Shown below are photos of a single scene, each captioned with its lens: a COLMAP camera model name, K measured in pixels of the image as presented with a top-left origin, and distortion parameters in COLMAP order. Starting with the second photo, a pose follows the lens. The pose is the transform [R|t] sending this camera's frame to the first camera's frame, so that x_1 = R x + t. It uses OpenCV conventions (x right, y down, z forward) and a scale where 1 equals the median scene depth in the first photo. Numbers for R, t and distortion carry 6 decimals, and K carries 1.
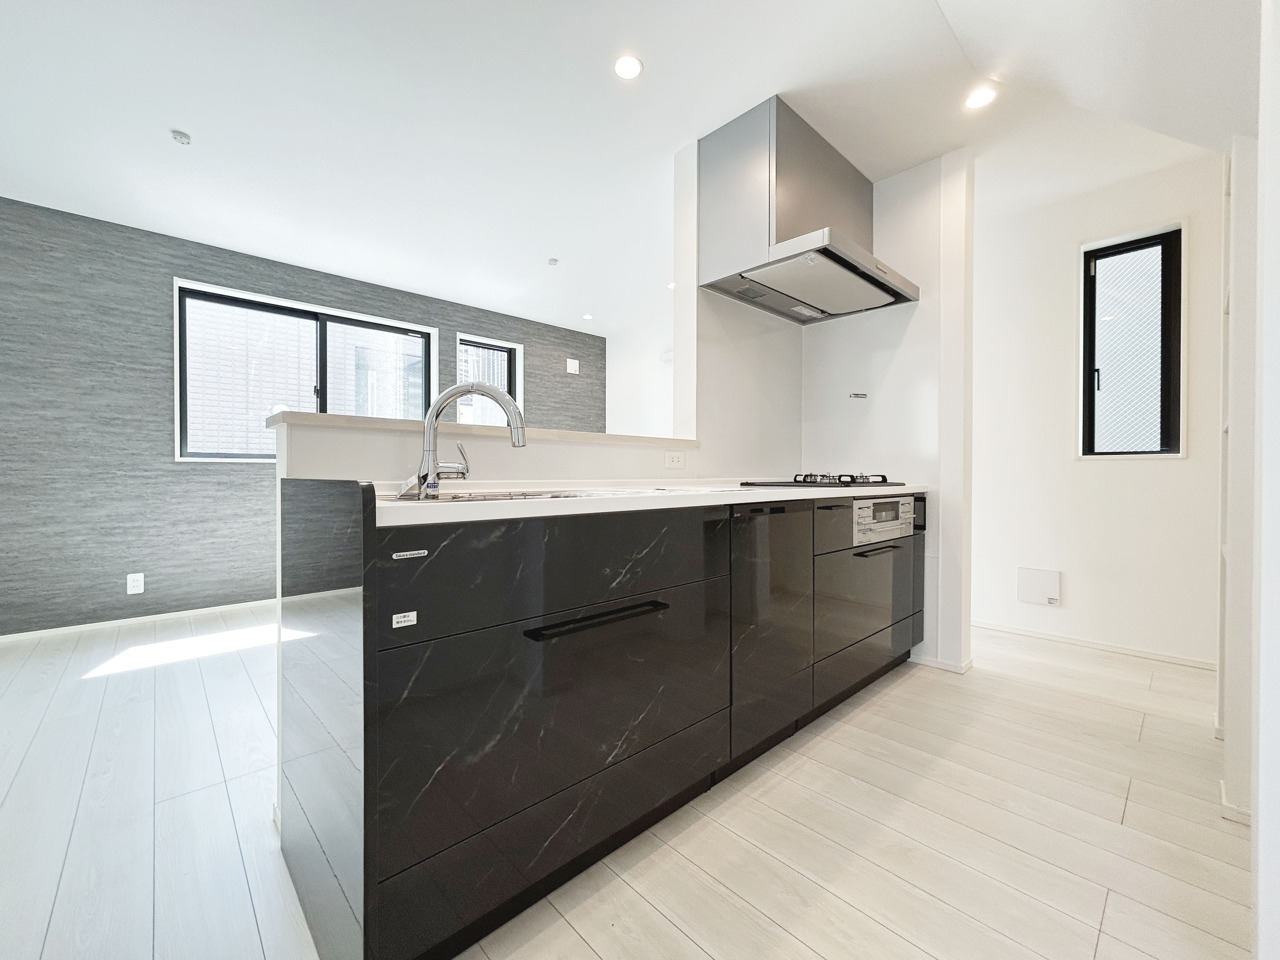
lens RADIAL K [[516.6, 0, 642.6], [0, 516.6, 479.6], [0, 0, 1]] dist [0.000890, 0.000182]
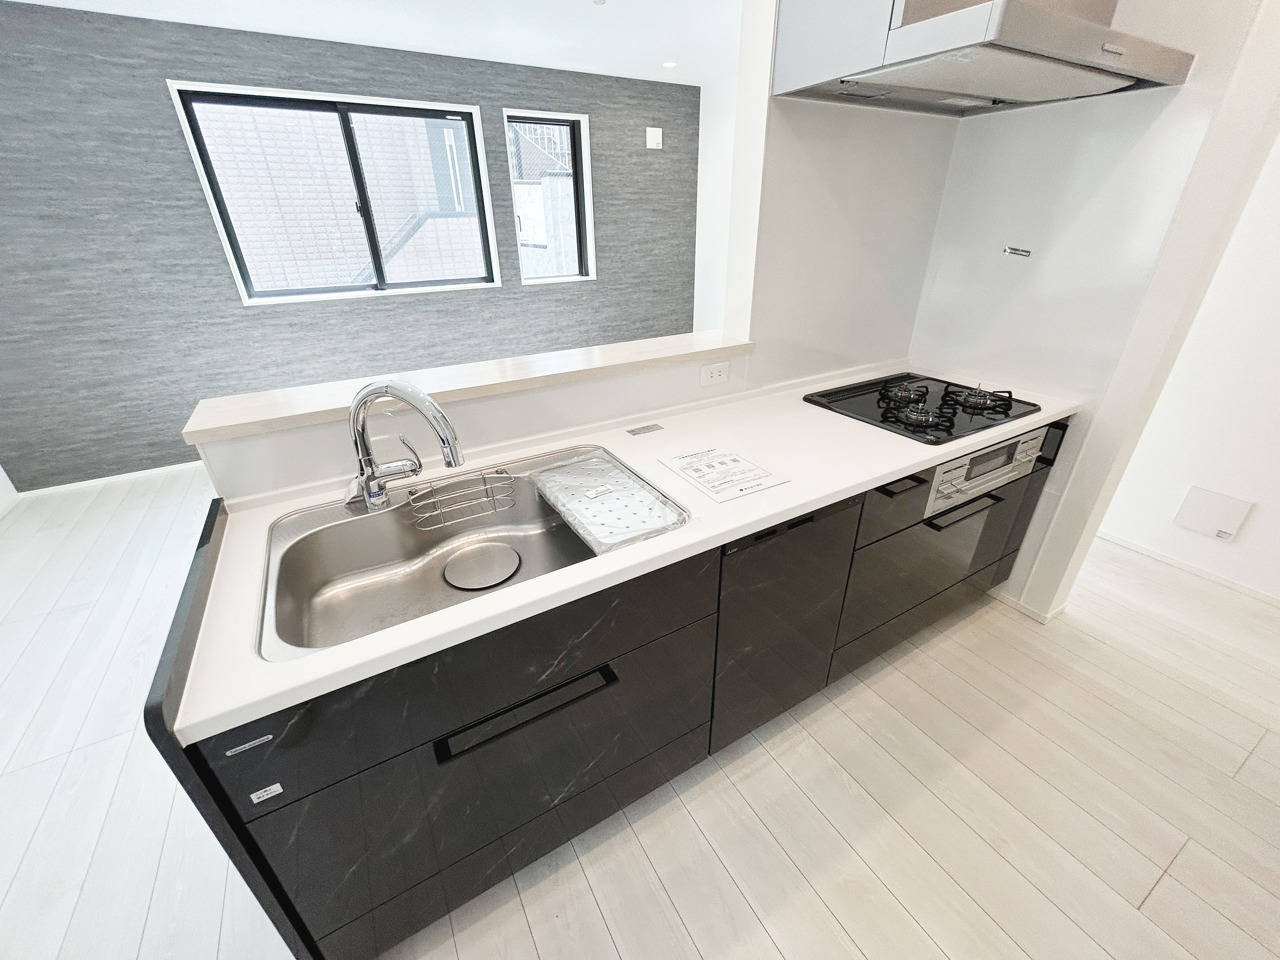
lens RADIAL K [[516.6, 0, 642.7], [0, 516.6, 478.9], [0, 0, 1]] dist [0.000890, 0.000182]
pose [[0.974506, 0.088009, -0.206380, 0.098201], [0.012353, 0.897410, 0.441024, -0.181754], [0.224022, -0.432330, 0.873444, 0.161403]]
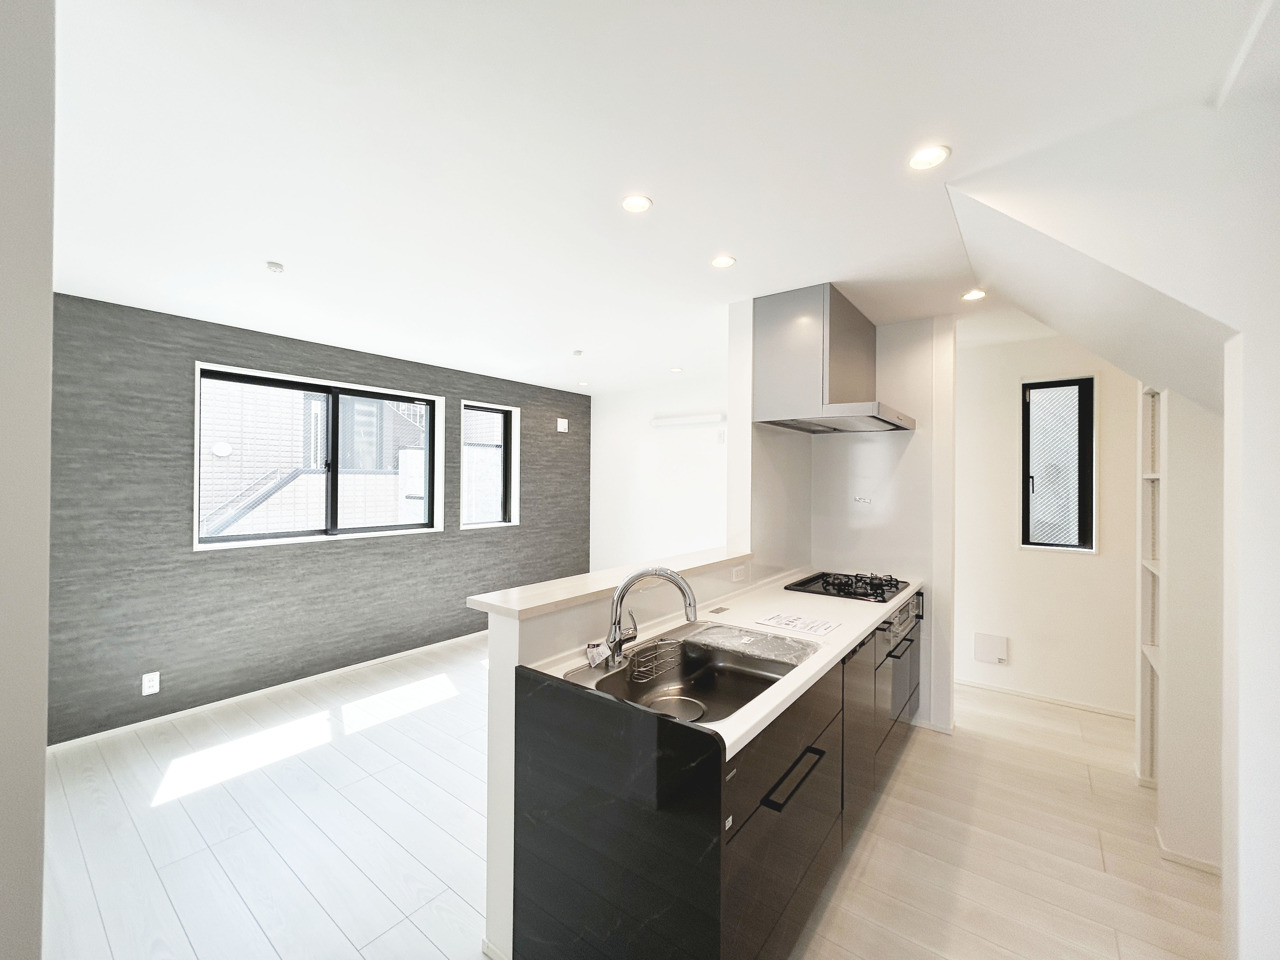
lens RADIAL K [[516.6, 0, 642.6], [0, 516.6, 480.7], [0, 0, 1]] dist [0.000890, 0.000182]
pose [[0.986912, 0.006863, 0.161115, -0.255837], [-0.005420, 0.999941, -0.009393, -0.176714], [-0.161170, 0.008397, 0.986891, -0.093415]]
